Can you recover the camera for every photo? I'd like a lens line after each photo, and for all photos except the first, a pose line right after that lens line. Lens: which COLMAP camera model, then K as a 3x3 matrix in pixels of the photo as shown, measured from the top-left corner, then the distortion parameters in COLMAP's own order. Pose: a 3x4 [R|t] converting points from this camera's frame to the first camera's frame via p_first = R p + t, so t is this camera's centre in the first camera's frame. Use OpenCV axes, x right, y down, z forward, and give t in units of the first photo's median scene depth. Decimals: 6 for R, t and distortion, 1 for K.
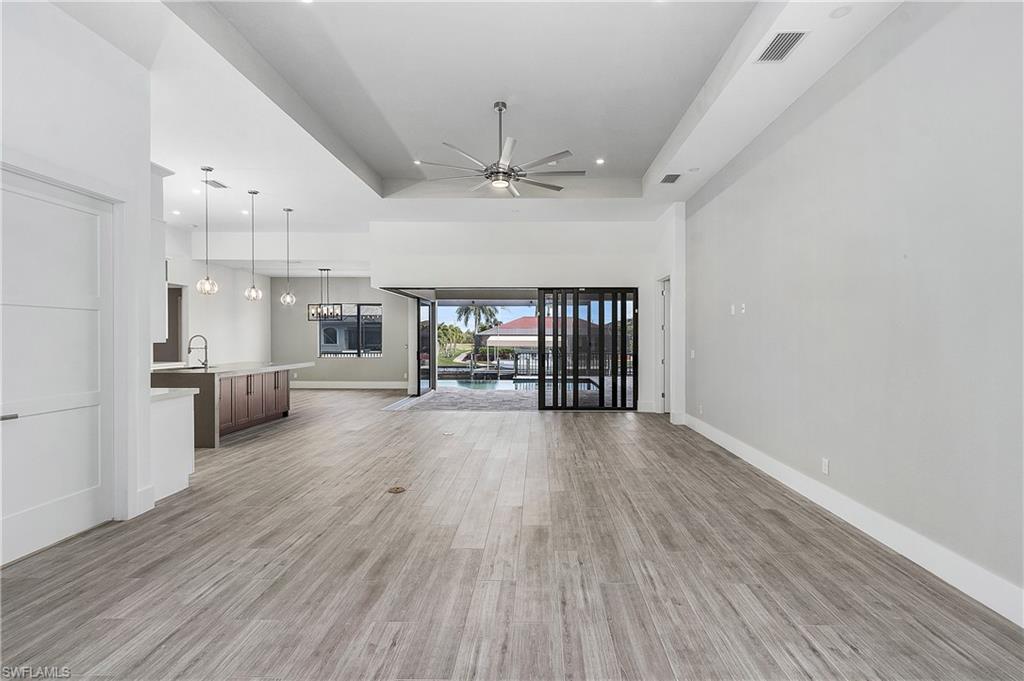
lens RADIAL K [[471.8, 0, 518.0], [0, 471.8, 335.1], [0, 0, 1]] dist [0.001383, 0.000788]
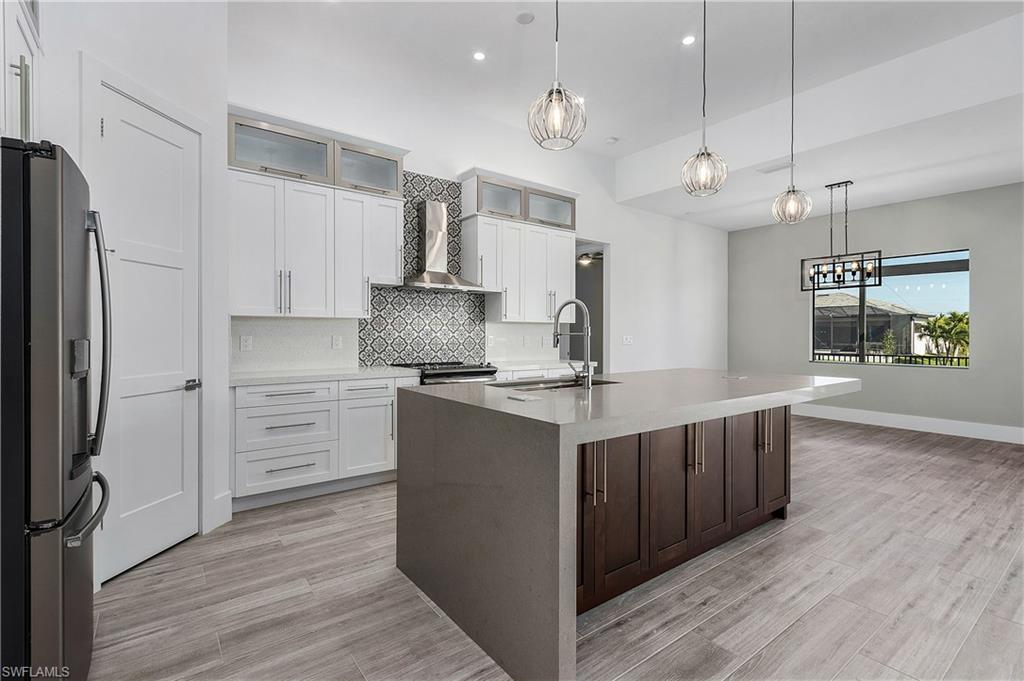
lens RADIAL K [[471.8, 0, 503.1], [0, 471.8, 333.6], [0, 0, 1]] dist [0.001383, 0.000788]
pose [[0.614502, 0.013637, -0.788797, -0.268156], [-0.009438, 0.999906, 0.009934, 0.016000], [0.788859, 0.001340, 0.614573, 0.477346]]
